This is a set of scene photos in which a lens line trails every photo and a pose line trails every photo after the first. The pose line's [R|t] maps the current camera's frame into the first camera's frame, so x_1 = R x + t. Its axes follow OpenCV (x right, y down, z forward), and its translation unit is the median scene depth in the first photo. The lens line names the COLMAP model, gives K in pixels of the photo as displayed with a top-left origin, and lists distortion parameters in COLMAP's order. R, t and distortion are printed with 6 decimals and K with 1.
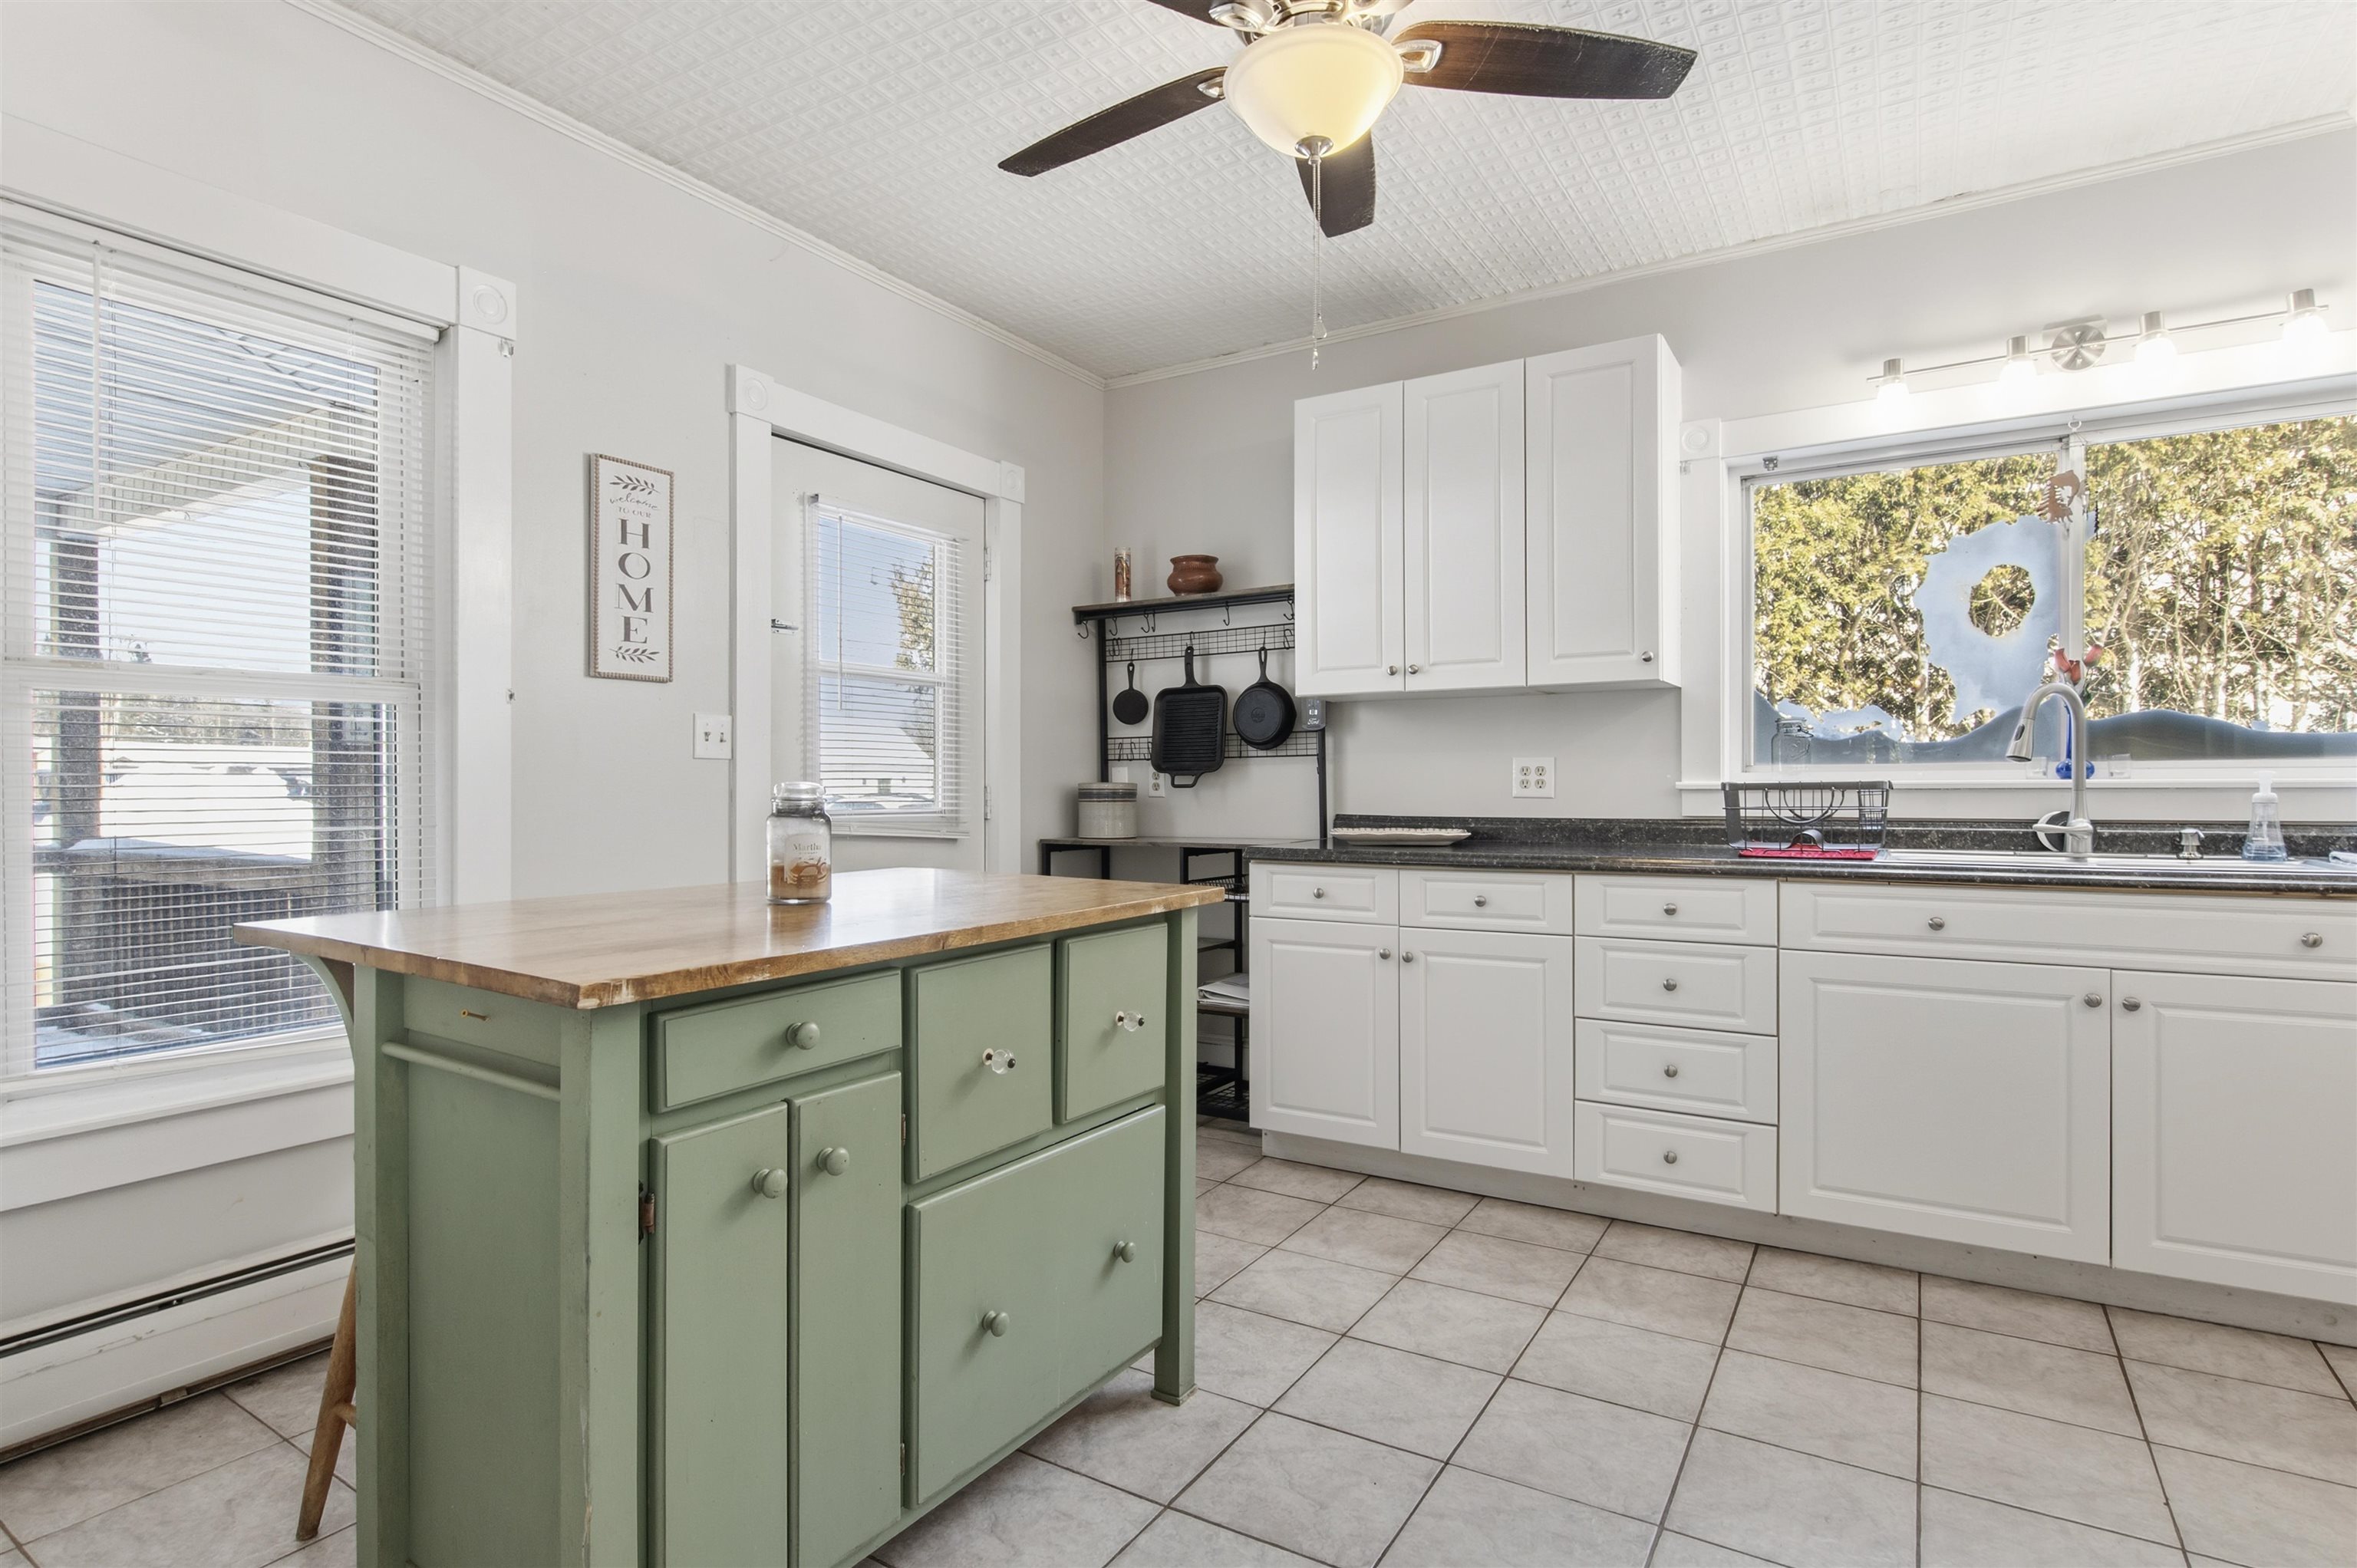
lens RADIAL K [[1207.5, 0, 1188.4], [0, 1207.5, 778.2], [0, 0, 1]] dist [-0.001963, -0.000129]
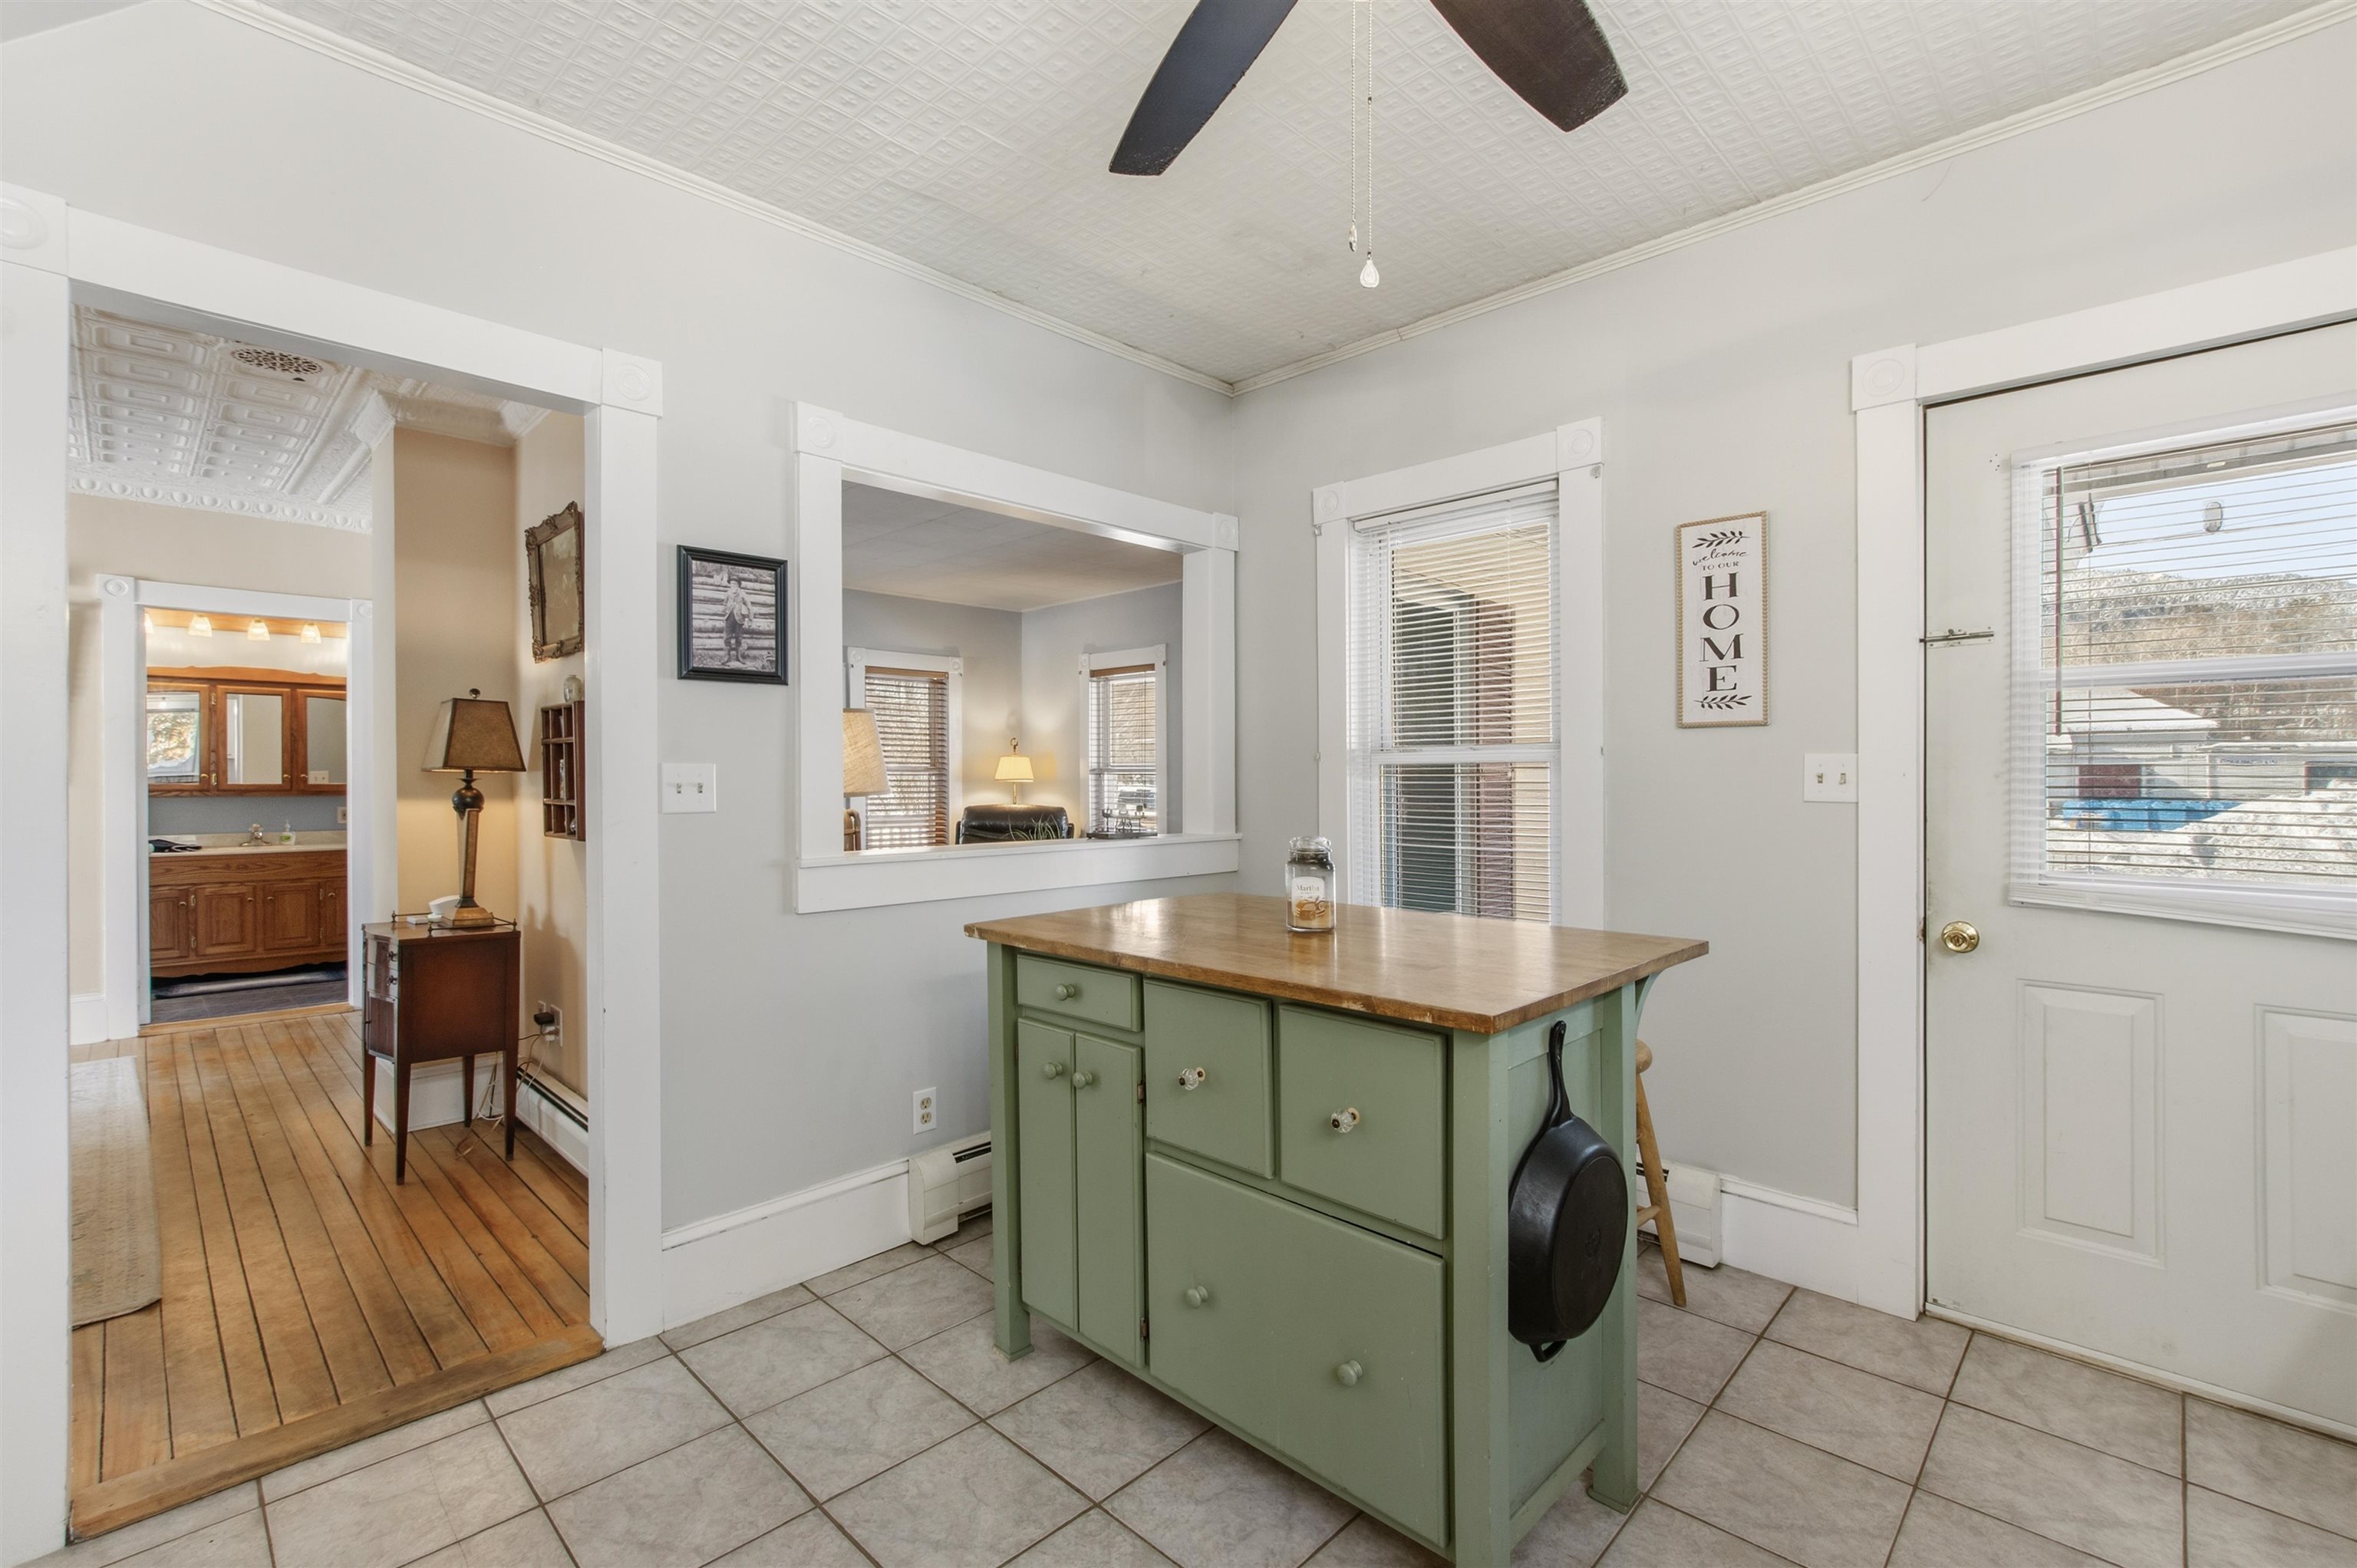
lens RADIAL K [[1024.1, 0, 1185.1], [0, 1024.1, 791.8], [0, 0, 1]] dist [0.003993, -0.000182]
pose [[-0.222094, 0.012680, -0.974943, 0.478535], [0.003932, 0.999919, 0.012110, -0.035654], [0.975017, -0.001144, -0.222126, 0.702073]]
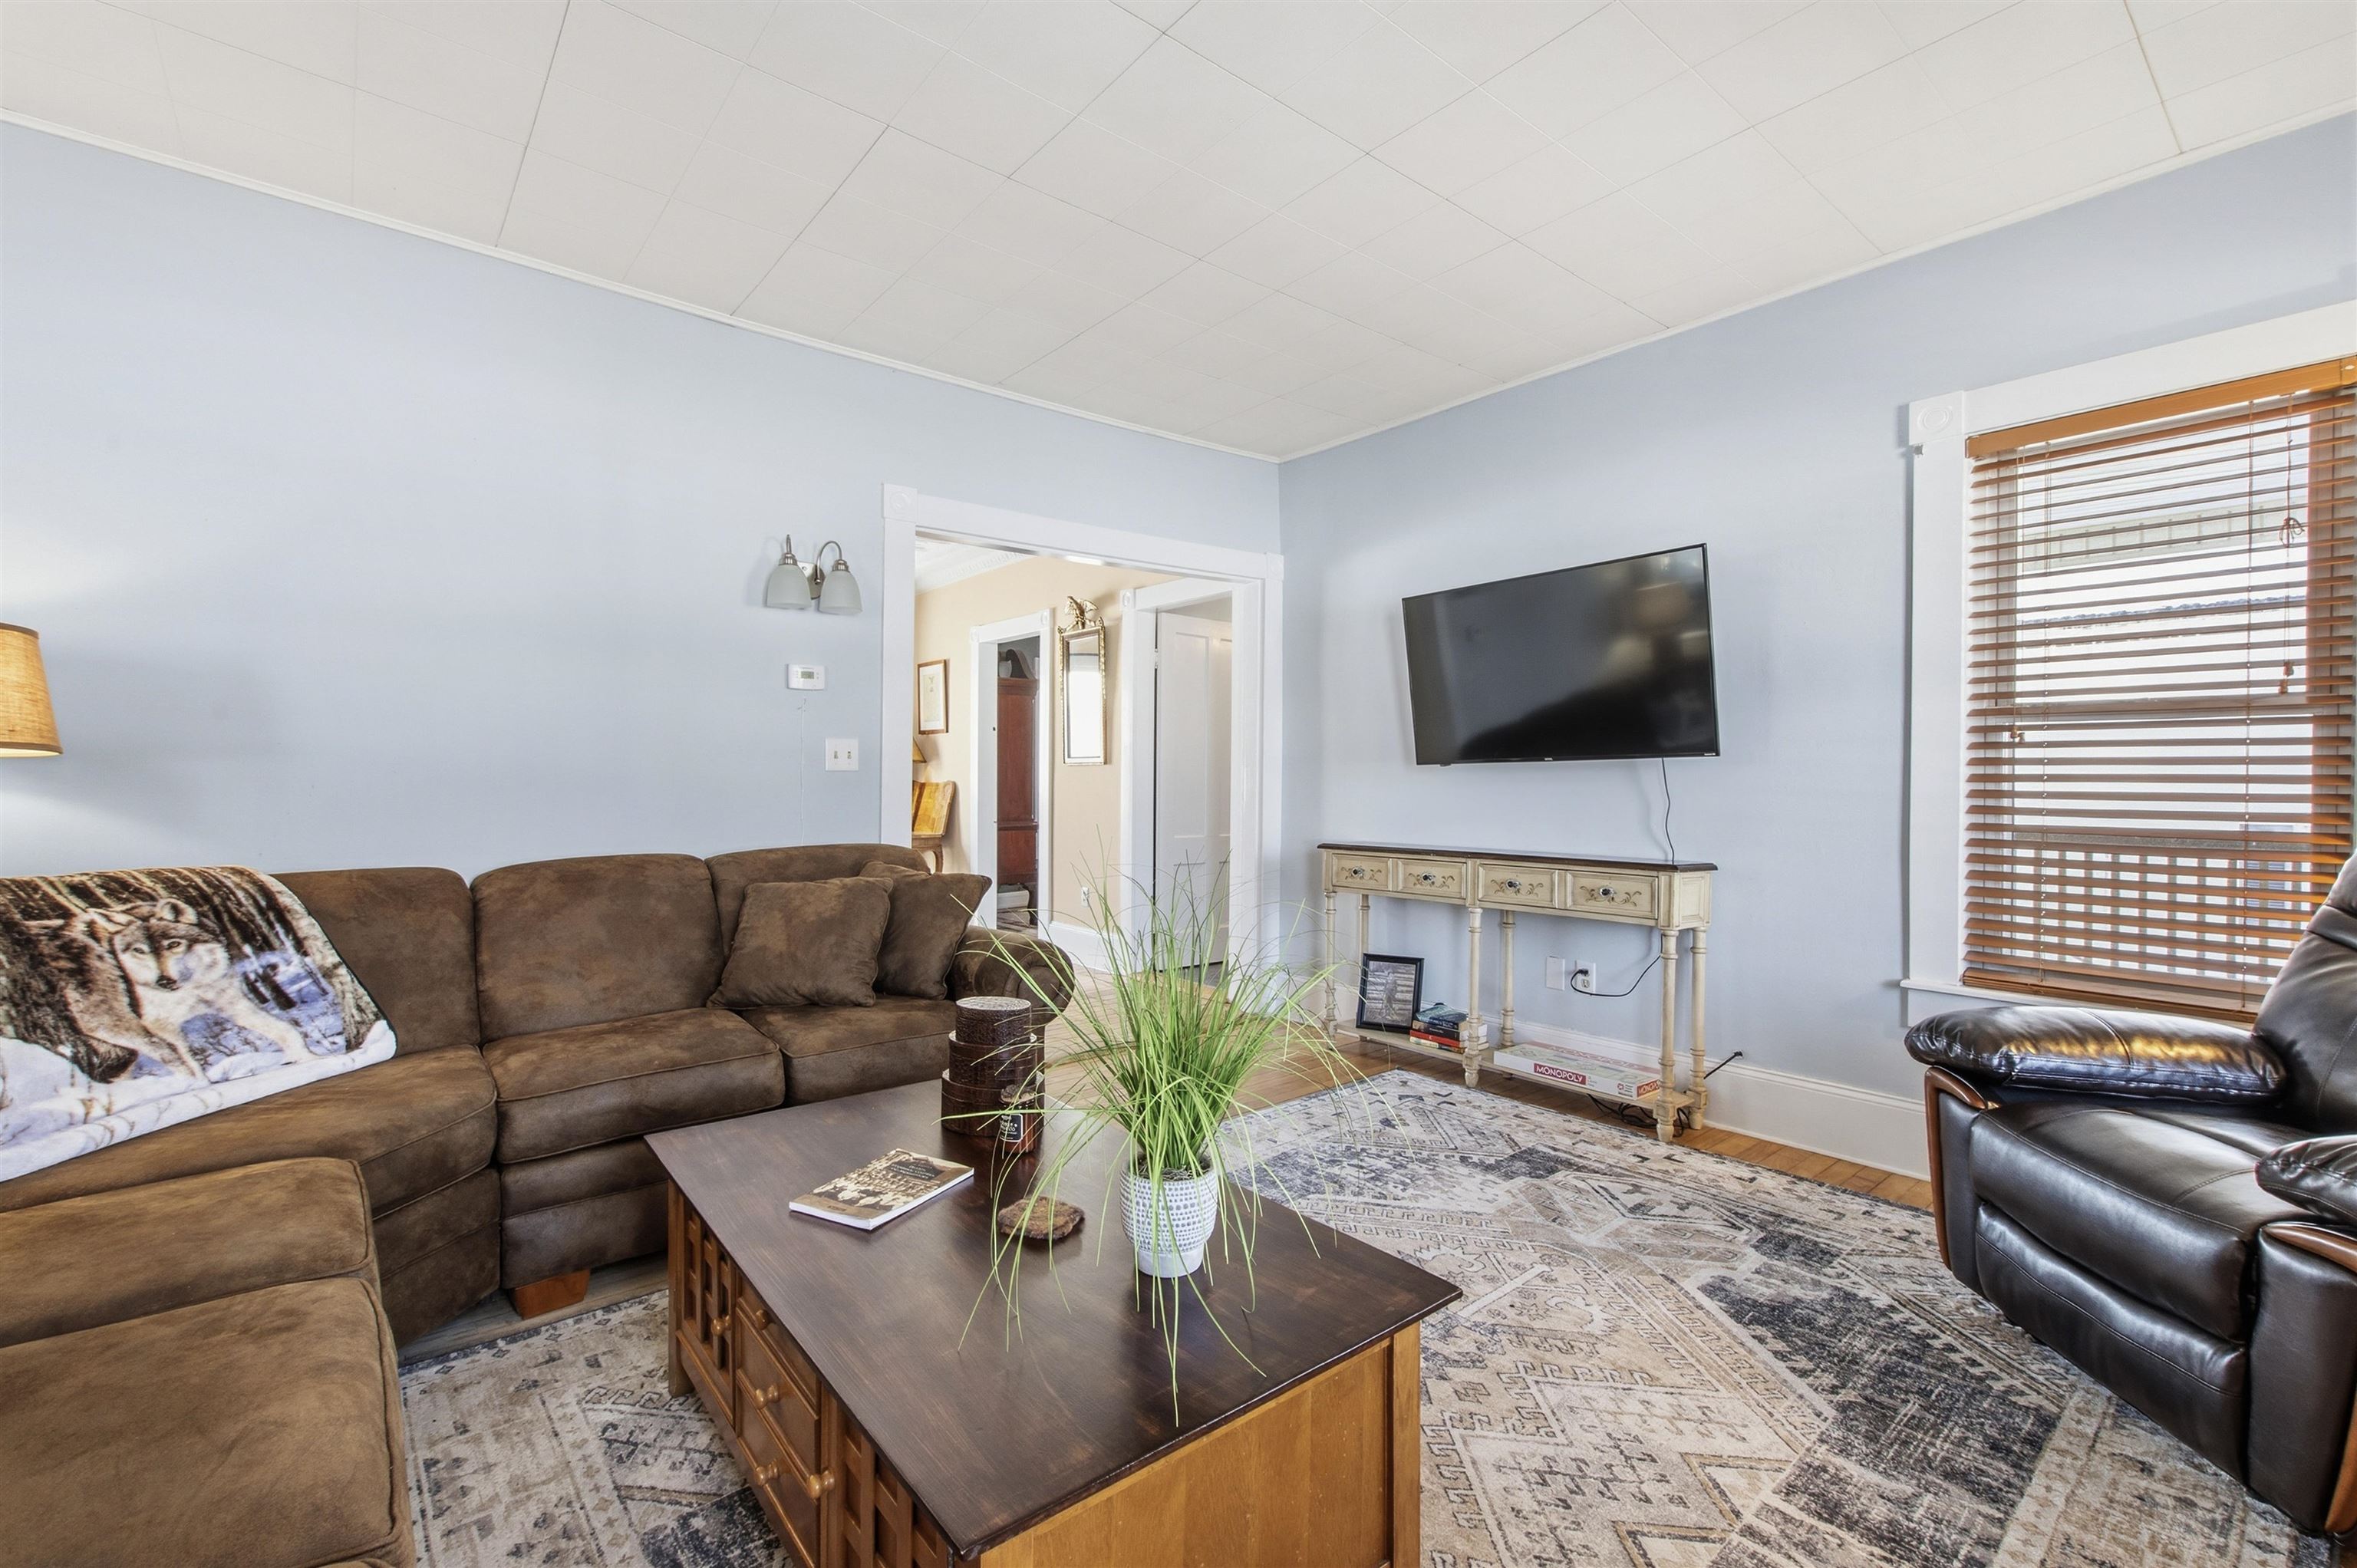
lens RADIAL K [[1012.0, 0, 1185.0], [0, 1012.0, 782.2], [0, 0, 1]] dist [0.011080, -0.005803]
pose [[-0.944196, -0.002063, 0.329379, -1.423171], [-0.001698, 0.999998, 0.001396, -0.002651], [-0.329381, 0.000758, -0.944197, 0.490345]]
